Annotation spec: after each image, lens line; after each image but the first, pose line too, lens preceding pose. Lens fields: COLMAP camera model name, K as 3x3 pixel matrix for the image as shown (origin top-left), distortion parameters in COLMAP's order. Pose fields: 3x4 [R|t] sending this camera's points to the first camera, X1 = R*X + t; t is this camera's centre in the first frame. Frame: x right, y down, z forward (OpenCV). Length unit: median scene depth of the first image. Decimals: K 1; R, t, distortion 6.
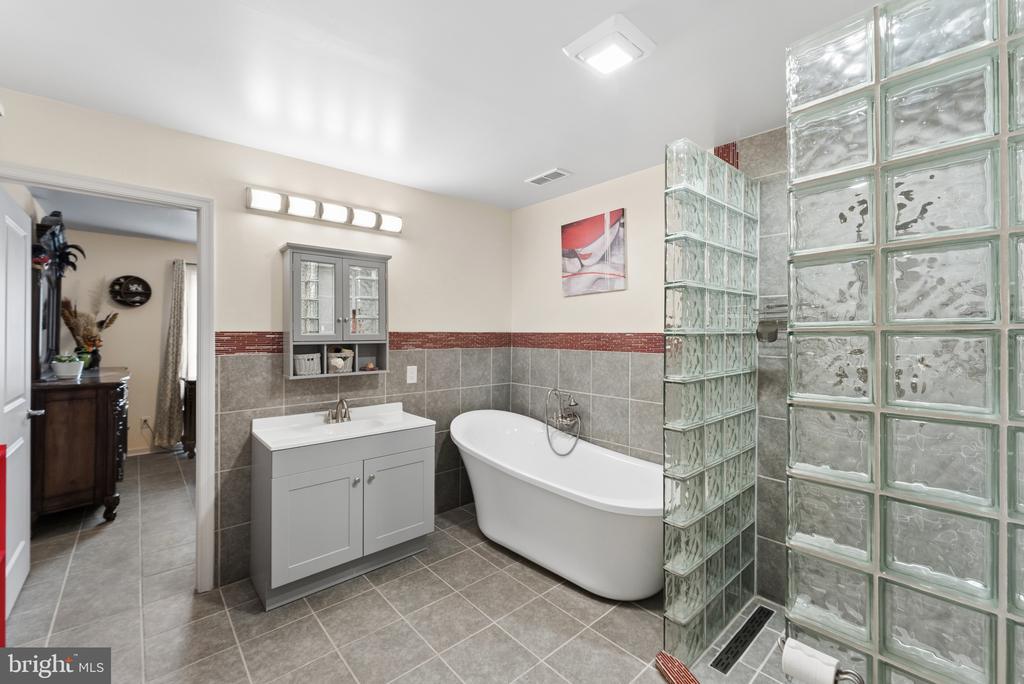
lens RADIAL K [[417.3, 0, 509.6], [0, 417.3, 334.2], [0, 0, 1]] dist [-0.000056, -0.000255]
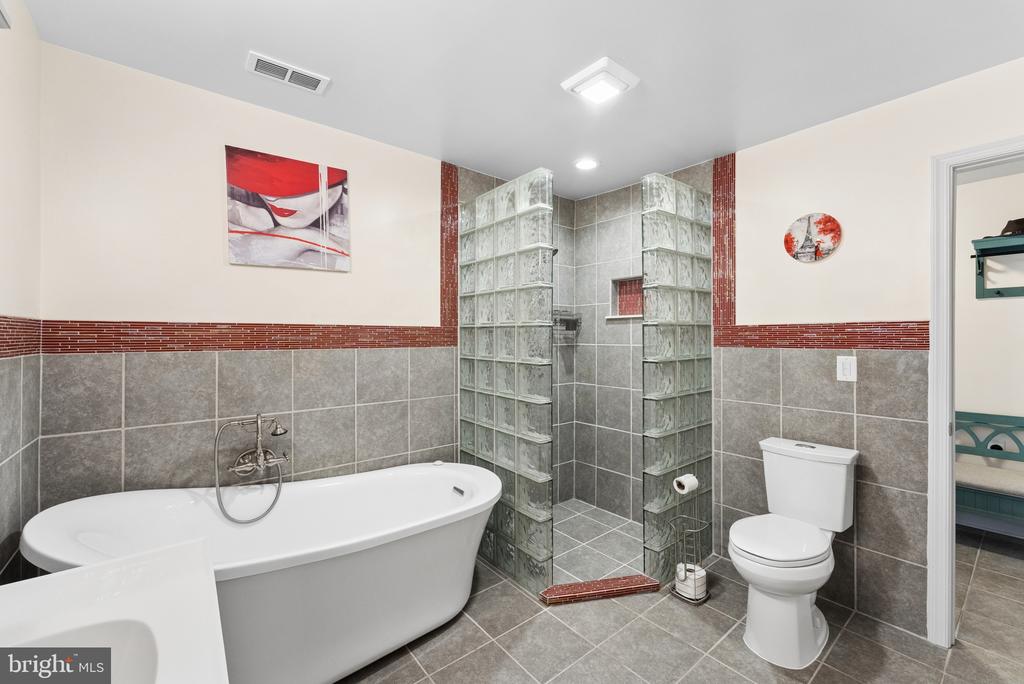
lens RADIAL K [[417.3, 0, 509.6], [0, 417.3, 334.2], [0, 0, 1]] dist [-0.000056, -0.000255]
pose [[0.056648, -0.000699, 0.998394, -0.487852], [0.000970, 0.999999, 0.000645, 0.013275], [-0.998394, 0.000931, 0.056649, 0.602333]]
